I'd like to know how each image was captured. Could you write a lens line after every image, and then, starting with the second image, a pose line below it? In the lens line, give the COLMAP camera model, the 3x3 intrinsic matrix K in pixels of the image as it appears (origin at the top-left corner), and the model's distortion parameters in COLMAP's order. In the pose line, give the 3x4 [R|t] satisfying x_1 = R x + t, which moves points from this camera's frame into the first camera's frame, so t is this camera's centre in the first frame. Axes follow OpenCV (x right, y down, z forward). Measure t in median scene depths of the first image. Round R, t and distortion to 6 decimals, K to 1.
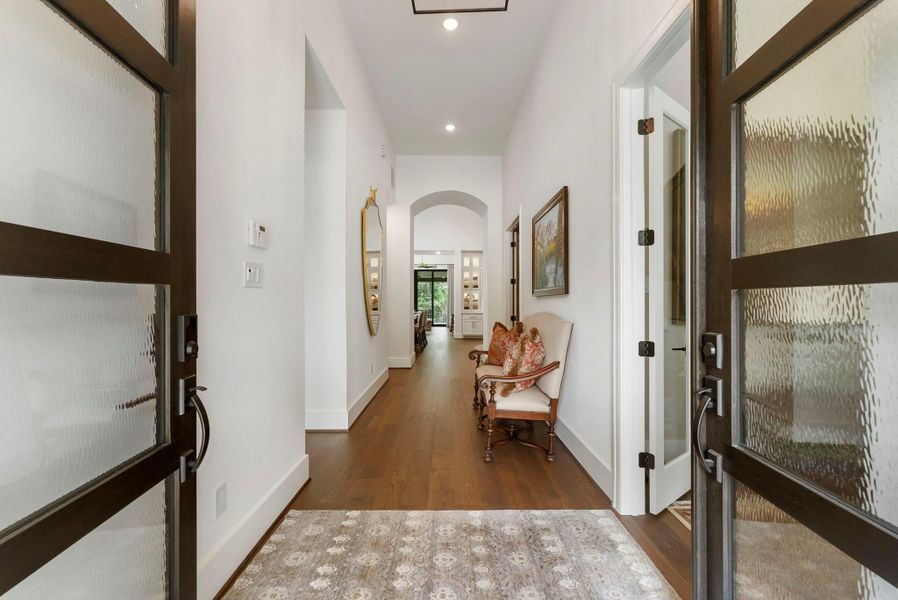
lens RADIAL K [[365.4, 0, 451.9], [0, 365.4, 295.8], [0, 0, 1]] dist [-0.000098, -0.000032]
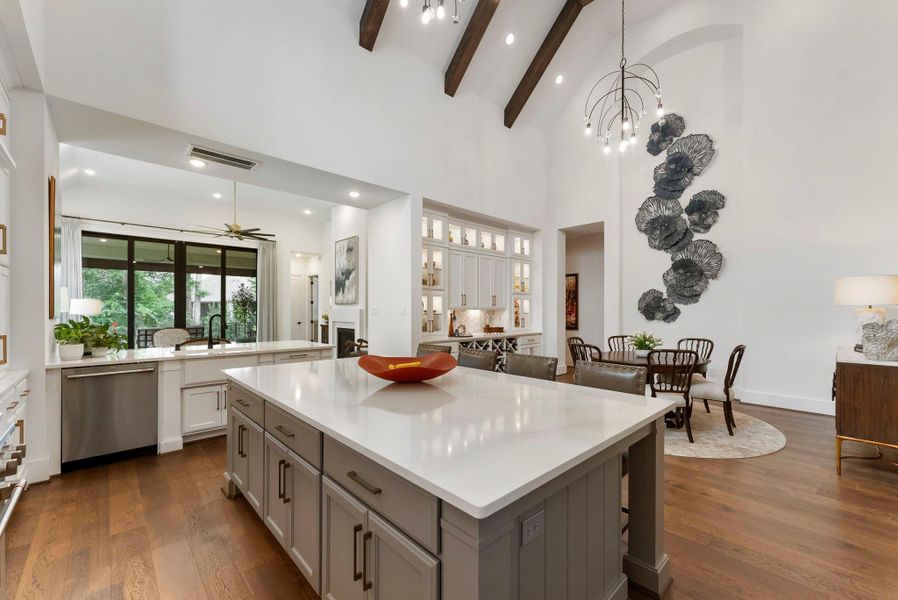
lens RADIAL K [[363.2, 0, 453.0], [0, 363.2, 310.5], [0, 0, 1]] dist [-0.000027, 0.000011]
pose [[0.734220, 0.002396, 0.678907, -0.235333], [-0.017431, 0.999731, 0.015323, 0.003103], [-0.678688, -0.023085, 0.734064, 0.639201]]
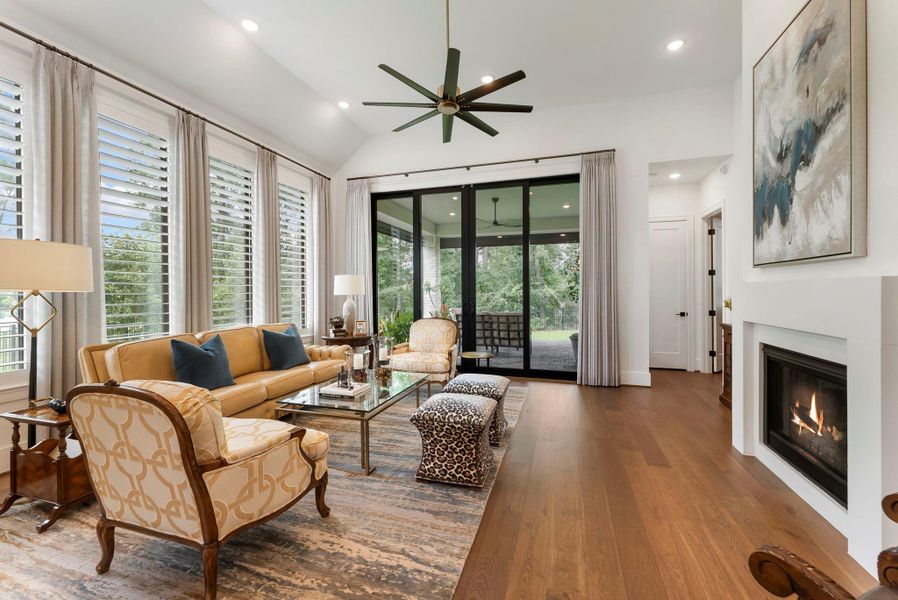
lens RADIAL K [[370.3, 0, 447.6], [0, 370.3, 294.7], [0, 0, 1]] dist [0.000473, 0.000042]
pose [[0.948676, 0.001009, -0.316249, -0.028322], [0.008866, 0.999517, 0.029784, 0.014172], [0.316126, -0.031059, 0.948209, 1.042946]]
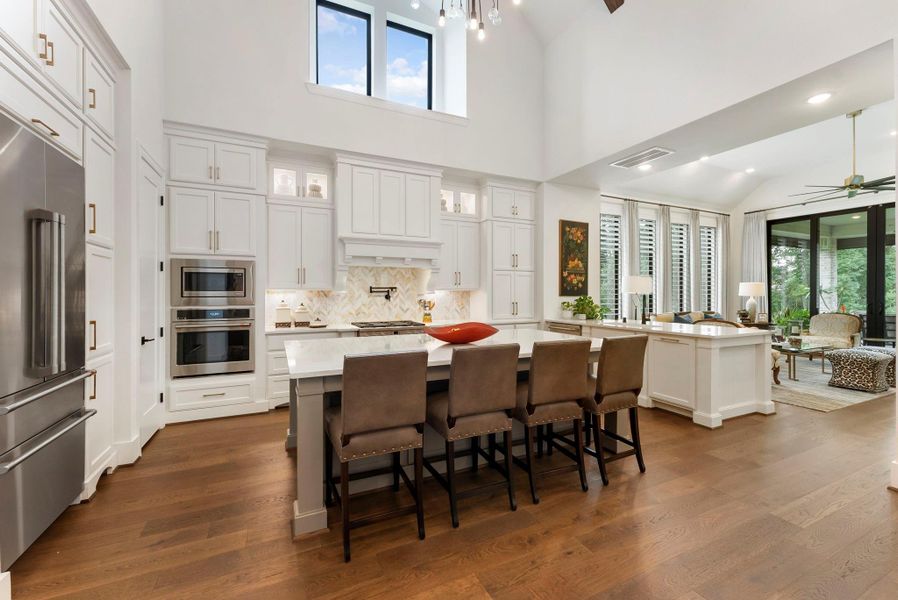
lens RADIAL K [[370.3, 0, 447.6], [0, 370.3, 294.7], [0, 0, 1]] dist [0.000473, 0.000042]
pose [[0.417040, 0.003811, -0.908880, 0.086665], [0.019420, 0.999726, 0.013102, 0.006316], [0.908681, -0.023115, 0.416852, 0.679043]]
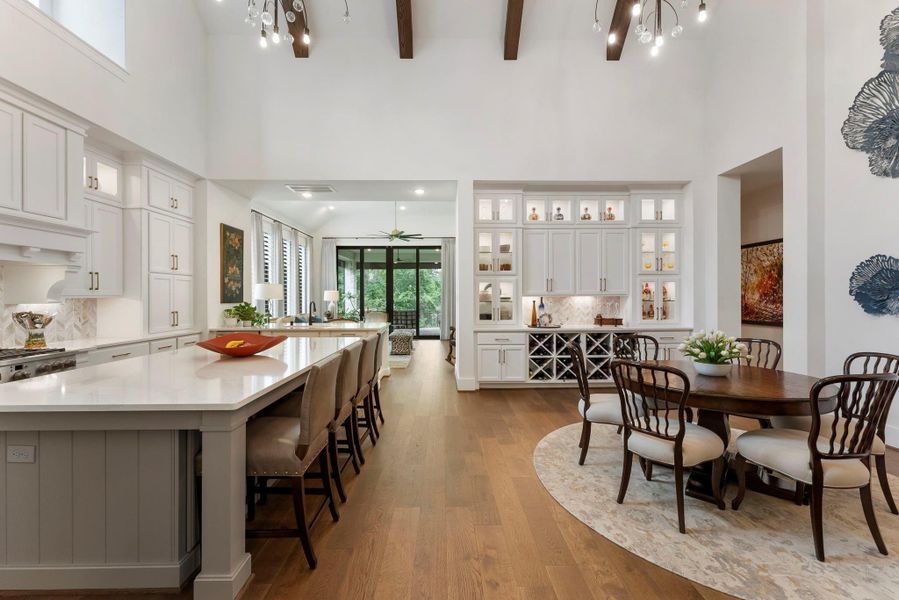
lens RADIAL K [[370.1, 0, 451.8], [0, 370.1, 298.4], [0, 0, 1]] dist [0.001767, 0.000011]
pose [[0.999919, -0.001817, 0.012570, -0.004871], [0.001500, 0.999681, 0.025206, 0.000447], [-0.012612, -0.025185, 0.999603, 0.558292]]
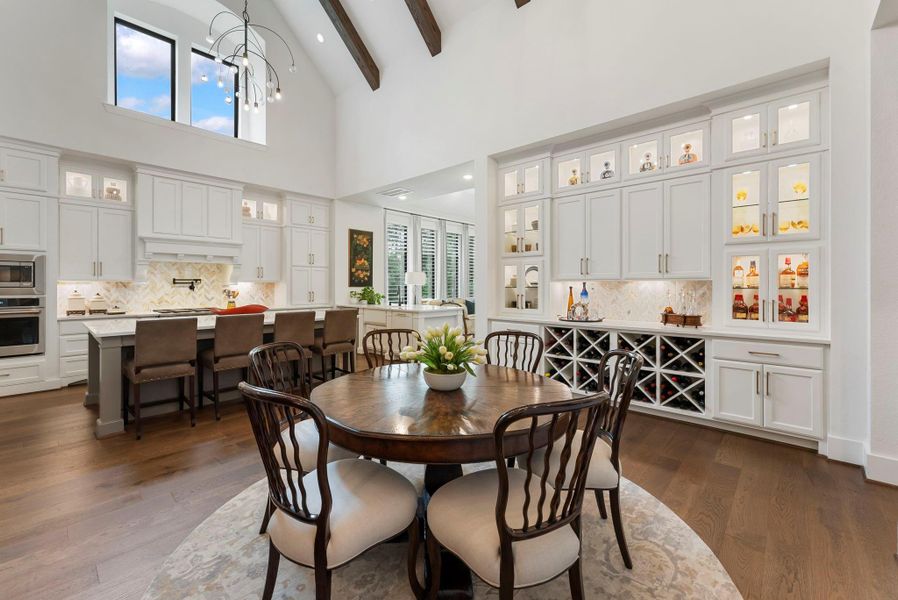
lens RADIAL K [[375.2, 0, 450.0], [0, 375.2, 285.0], [0, 0, 1]] dist [0.000490, 0.000265]
pose [[0.733343, 0.002027, -0.679856, 0.260652], [0.012257, 0.999794, 0.016202, 0.005910], [0.679748, -0.020215, 0.733167, 0.661021]]
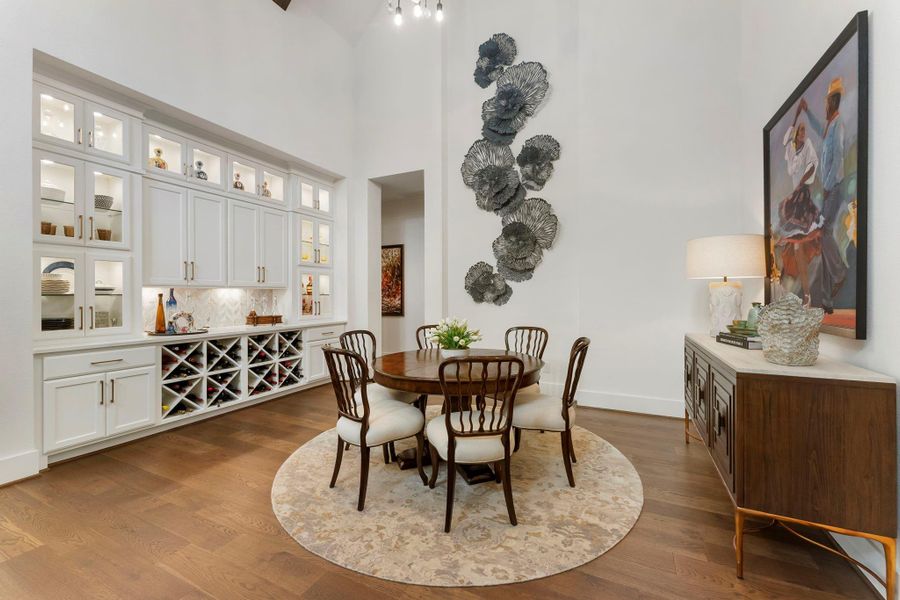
lens RADIAL K [[366.2, 0, 452.9], [0, 366.2, 295.8], [0, 0, 1]] dist [-0.000098, -0.000032]
pose [[0.443814, -0.000319, 0.896119, -0.053728], [-0.018639, 0.999780, 0.009587, 0.009242], [-0.895925, -0.020957, 0.443710, 0.675175]]
